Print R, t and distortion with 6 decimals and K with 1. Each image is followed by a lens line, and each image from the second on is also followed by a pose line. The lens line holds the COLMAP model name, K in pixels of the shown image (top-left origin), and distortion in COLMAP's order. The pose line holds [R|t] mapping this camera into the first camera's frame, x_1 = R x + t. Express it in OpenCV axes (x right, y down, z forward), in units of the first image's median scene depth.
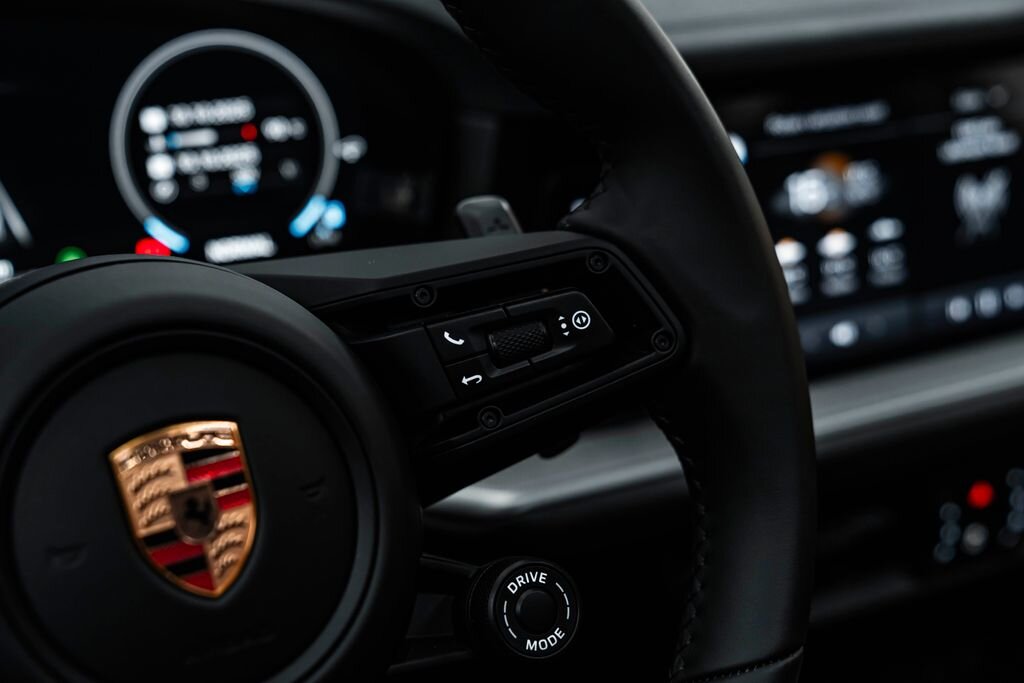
lens RADIAL K [[1555.7, 0, 512.9], [0, 1555.7, 342.1], [0, 0, 1]] dist [0.017585, 0.000000]
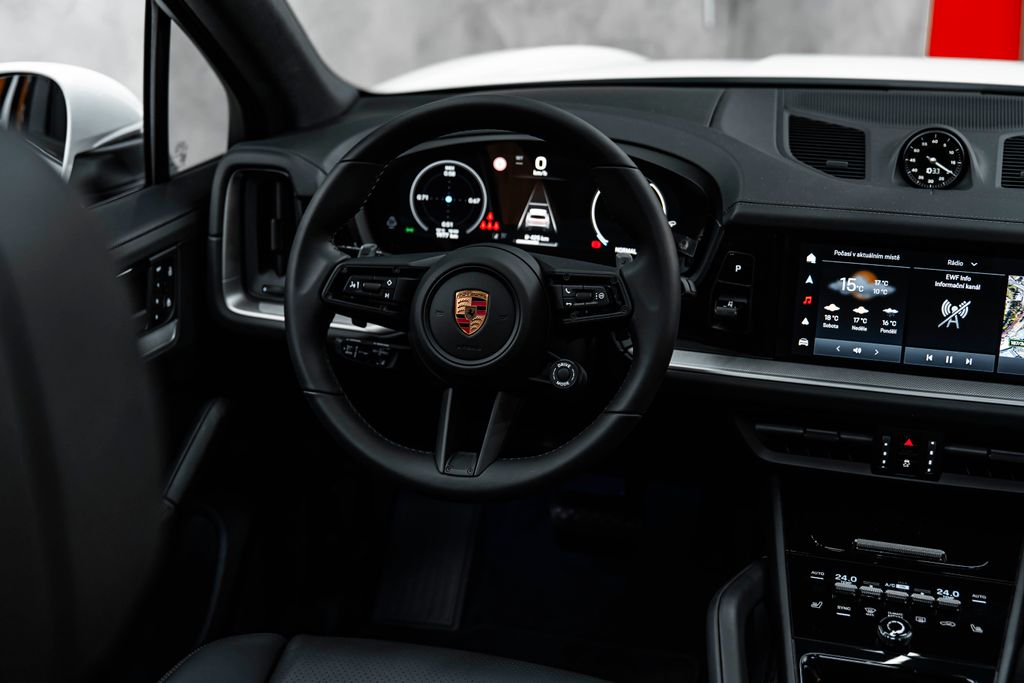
lens RADIAL K [[1327.9, 0, 515.9], [0, 1327.9, 339.0], [0, 0, 1]] dist [0.003545, 0.000000]
pose [[0.703631, 0.275657, -0.654917, 1.746955], [-0.237691, 0.959898, 0.148654, -0.294968], [0.669631, 0.051071, 0.740936, -1.171301]]
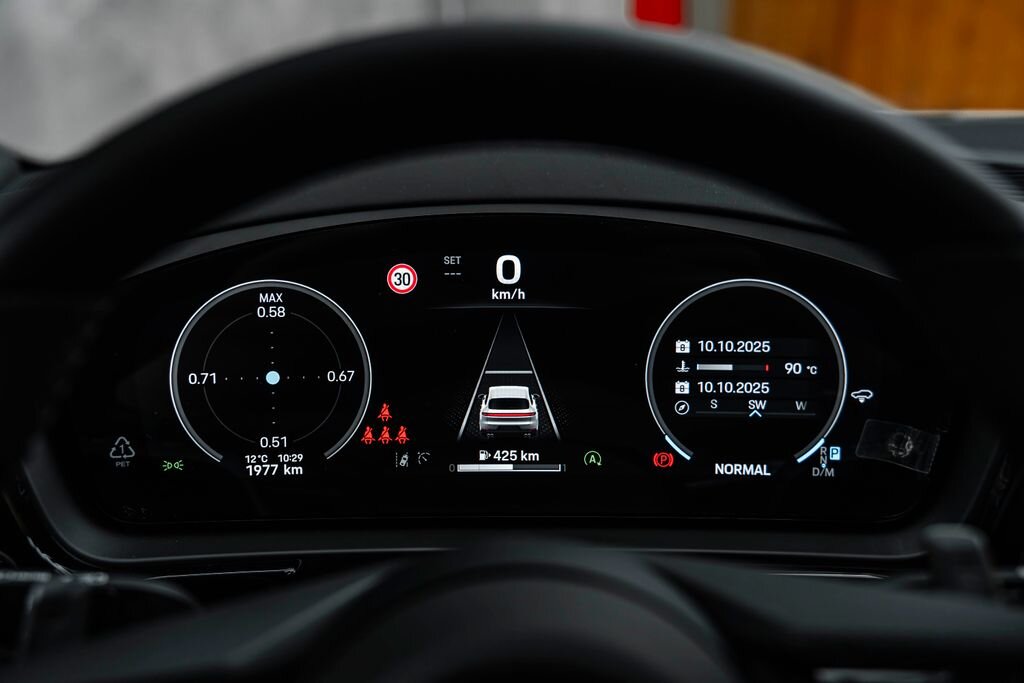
lens RADIAL K [[1122.4, 0, 512.8], [0, 1122.4, 338.7], [0, 0, 1]] dist [-0.011450, 0.000000]
pose [[0.875865, 0.156836, -0.456359, 0.042101], [-0.170183, 0.985339, 0.012007, -0.185979], [0.451552, 0.067148, 0.889715, 0.301617]]
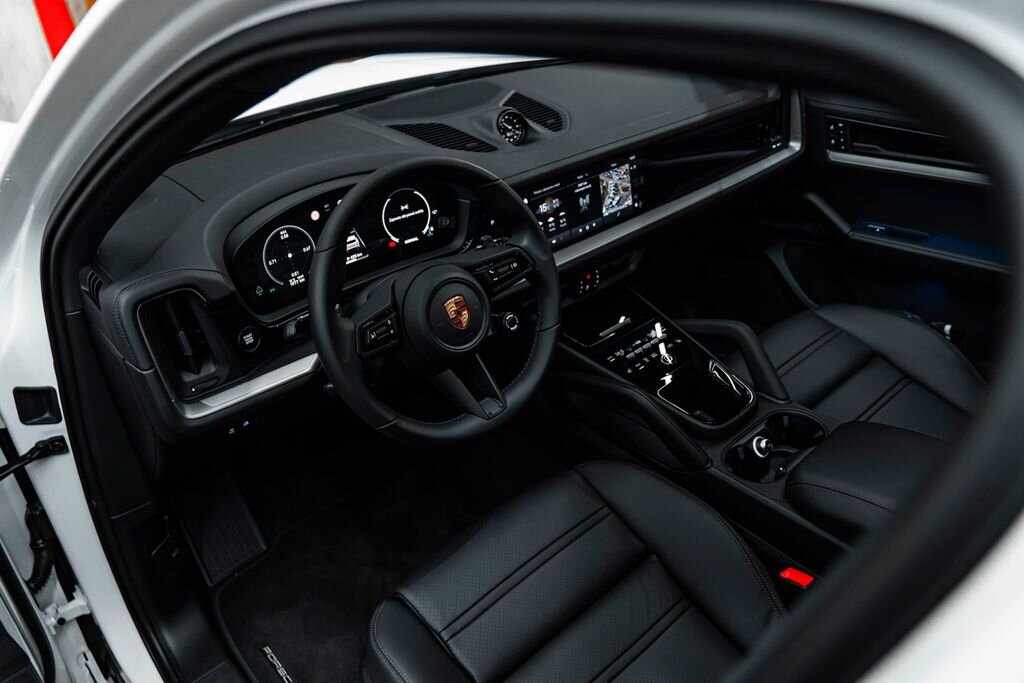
lens RADIAL K [[744.0, 0, 517.8], [0, 744.0, 341.3], [0, 0, 1]] dist [-0.038585, 0.000882]
pose [[0.972765, -0.123982, 0.195847, -0.443281], [0.075464, 0.968291, 0.238154, -0.341915], [-0.219164, -0.216888, 0.951276, -1.330074]]
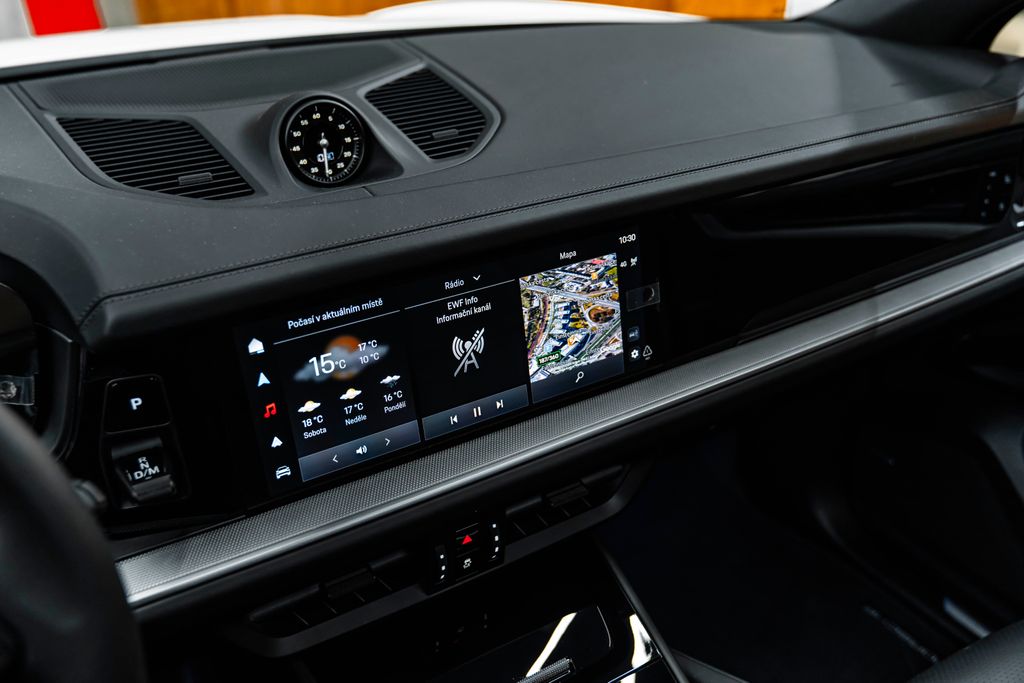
lens RADIAL K [[892.3, 0, 519.6], [0, 892.3, 337.0], [0, 0, 1]] dist [-0.007741, -0.003457]
pose [[0.999268, -0.008433, 0.037314, 0.521034], [0.002008, 0.985616, 0.168988, -0.400225], [-0.038203, -0.168790, 0.984911, 0.270912]]
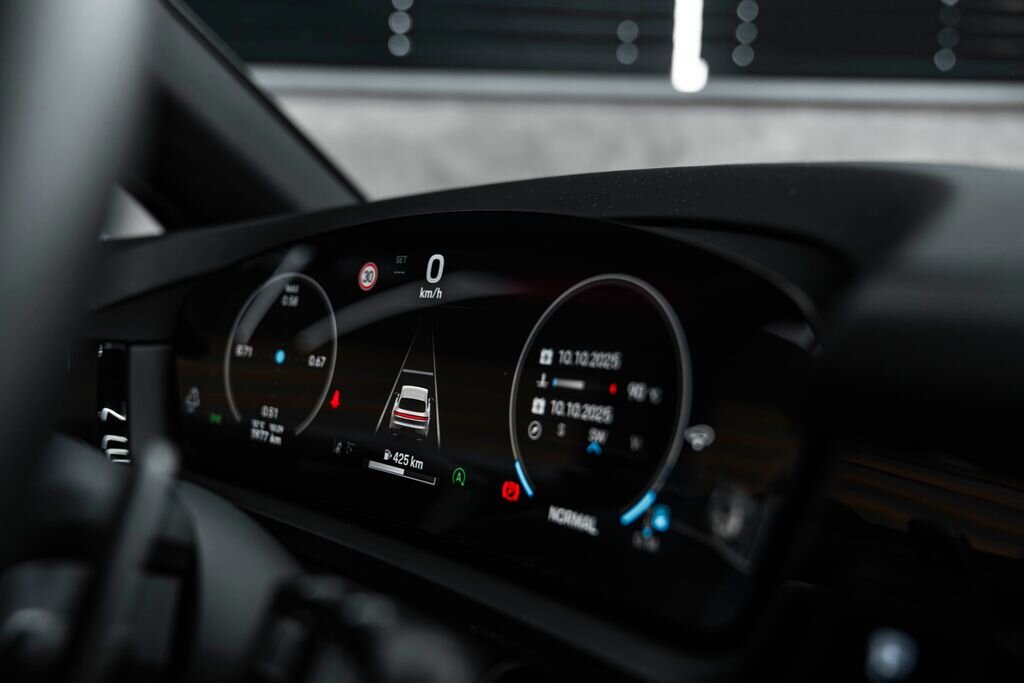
lens RADIAL K [[888.7, 0, 510.2], [0, 888.7, 342.9], [0, 0, 1]] dist [-0.011125, -0.004632]
pose [[0.258549, 0.085671, -0.962192, 0.374889], [-0.329317, 0.944209, -0.004420, -0.191152], [0.908132, 0.318009, 0.272337, 1.130146]]
